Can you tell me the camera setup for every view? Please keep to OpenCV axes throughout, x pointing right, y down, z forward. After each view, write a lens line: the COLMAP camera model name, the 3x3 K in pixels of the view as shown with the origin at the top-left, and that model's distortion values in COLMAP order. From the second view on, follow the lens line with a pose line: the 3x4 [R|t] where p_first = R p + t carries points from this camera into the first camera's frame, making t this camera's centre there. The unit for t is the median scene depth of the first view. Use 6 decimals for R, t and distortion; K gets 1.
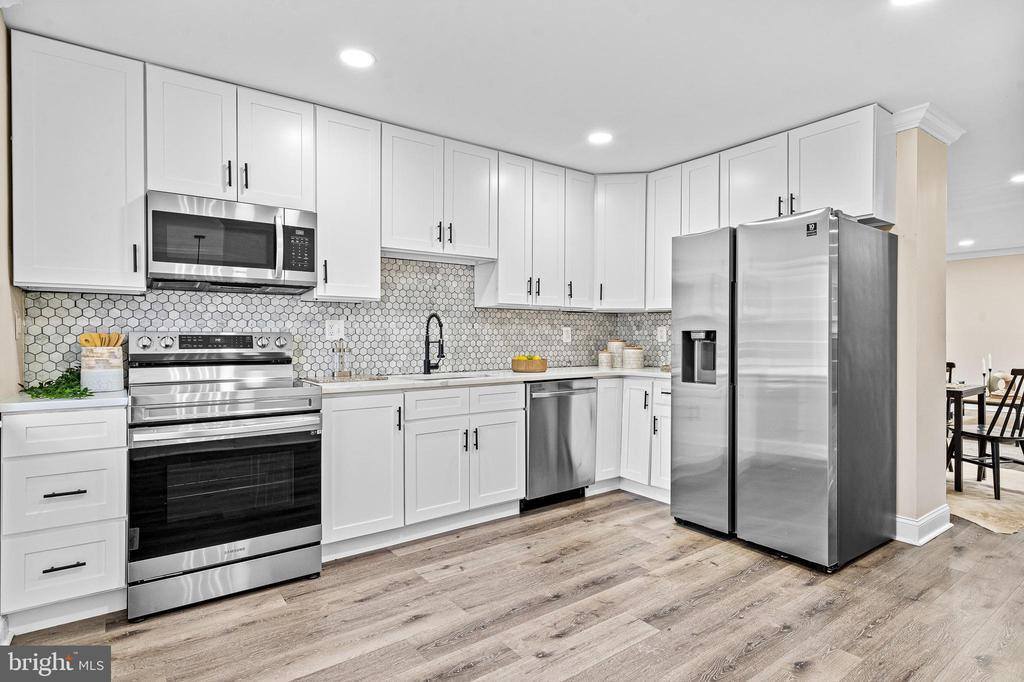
lens RADIAL K [[523.9, 0, 512.0], [0, 523.9, 341.0], [0, 0, 1]] dist [-0.001161, -0.000097]
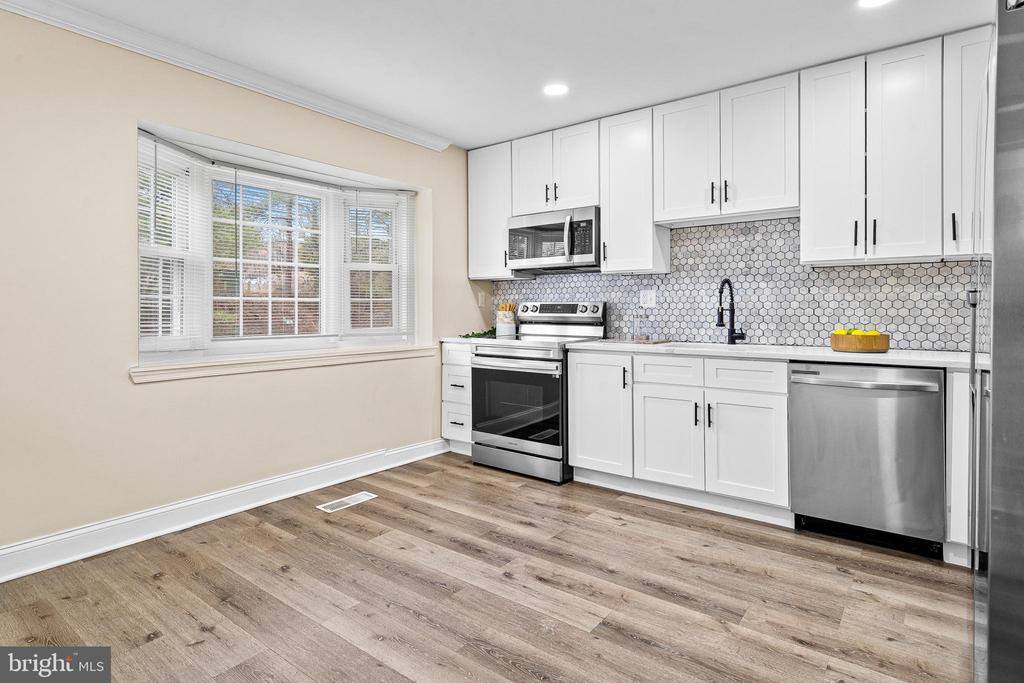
lens RADIAL K [[543.7, 0, 511.1], [0, 543.7, 307.8], [0, 0, 1]] dist [0.001050, 0.000301]
pose [[0.284963, 0.001041, -0.958538, 0.773105], [-0.003211, 0.999995, 0.000131, -0.000545], [0.958533, 0.003040, 0.284965, 0.412049]]
